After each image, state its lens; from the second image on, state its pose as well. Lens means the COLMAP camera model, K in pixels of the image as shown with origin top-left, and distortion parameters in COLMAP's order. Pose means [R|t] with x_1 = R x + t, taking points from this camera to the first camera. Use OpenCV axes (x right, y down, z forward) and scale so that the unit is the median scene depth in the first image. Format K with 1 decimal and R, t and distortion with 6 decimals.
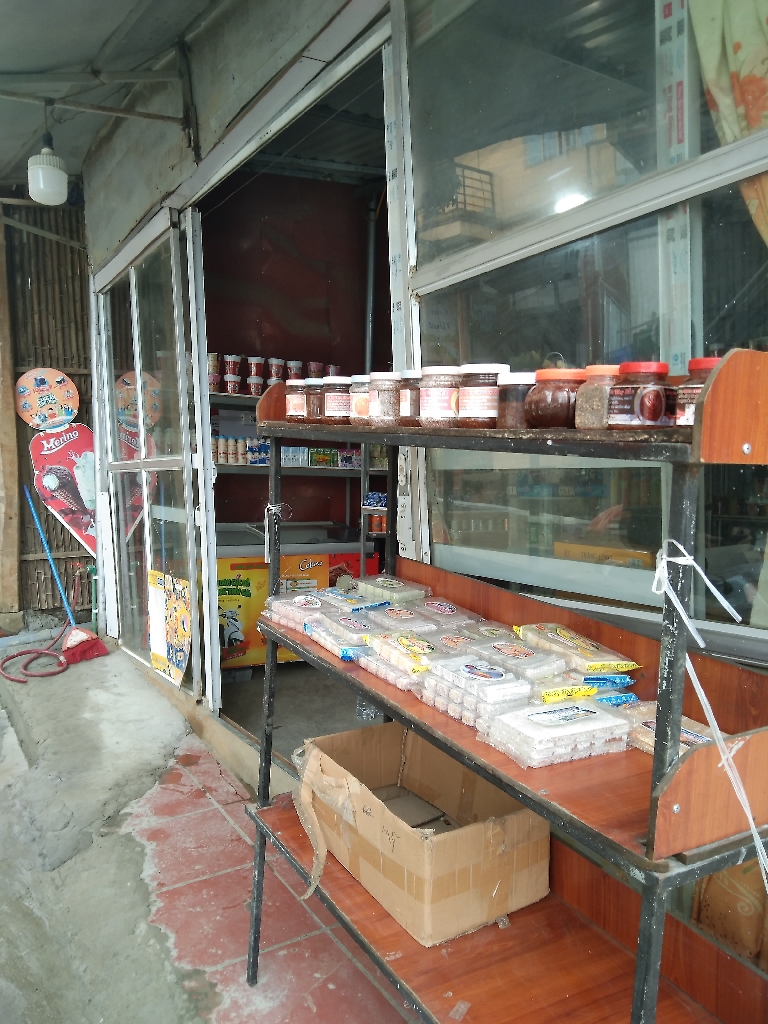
lens RADIAL K [[812.0, 0, 389.1], [0, 812.0, 513.1], [0, 0, 1]] dist [0.147453, -0.276277]
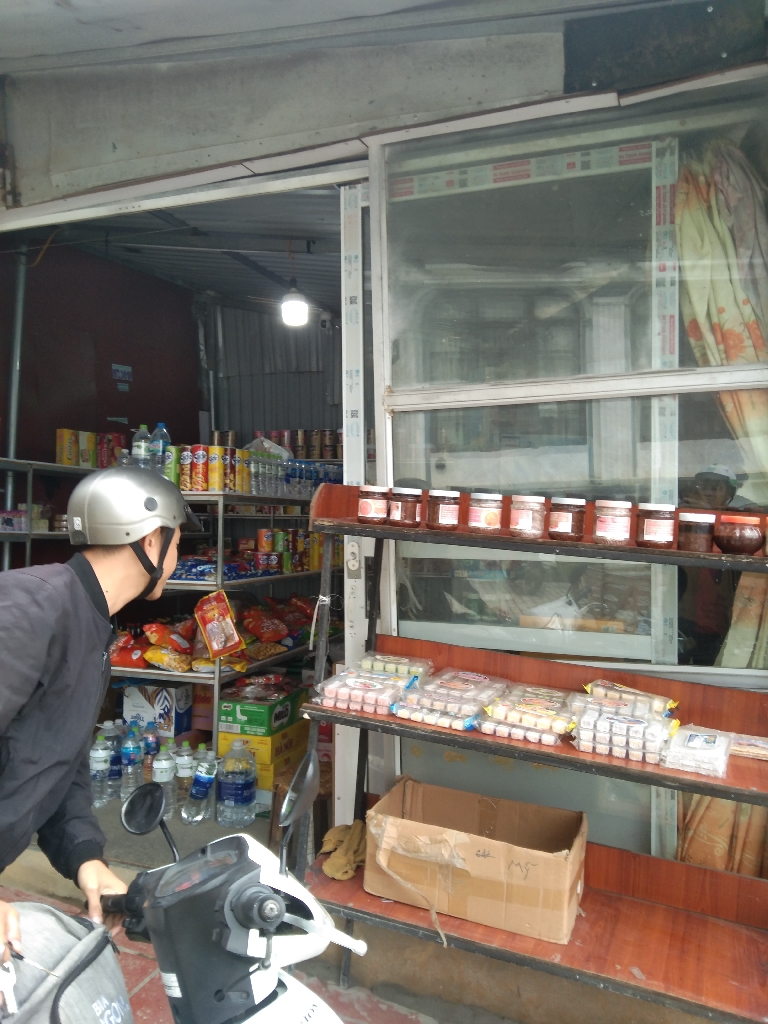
lens RADIAL K [[812.0, 0, 389.1], [0, 812.0, 513.1], [0, 0, 1]] dist [0.147453, -0.276277]
pose [[0.785465, 0.012991, 0.618770, -0.999842], [0.019634, 0.998753, -0.045892, -0.093106], [-0.618595, 0.048195, 0.784231, 0.132668]]
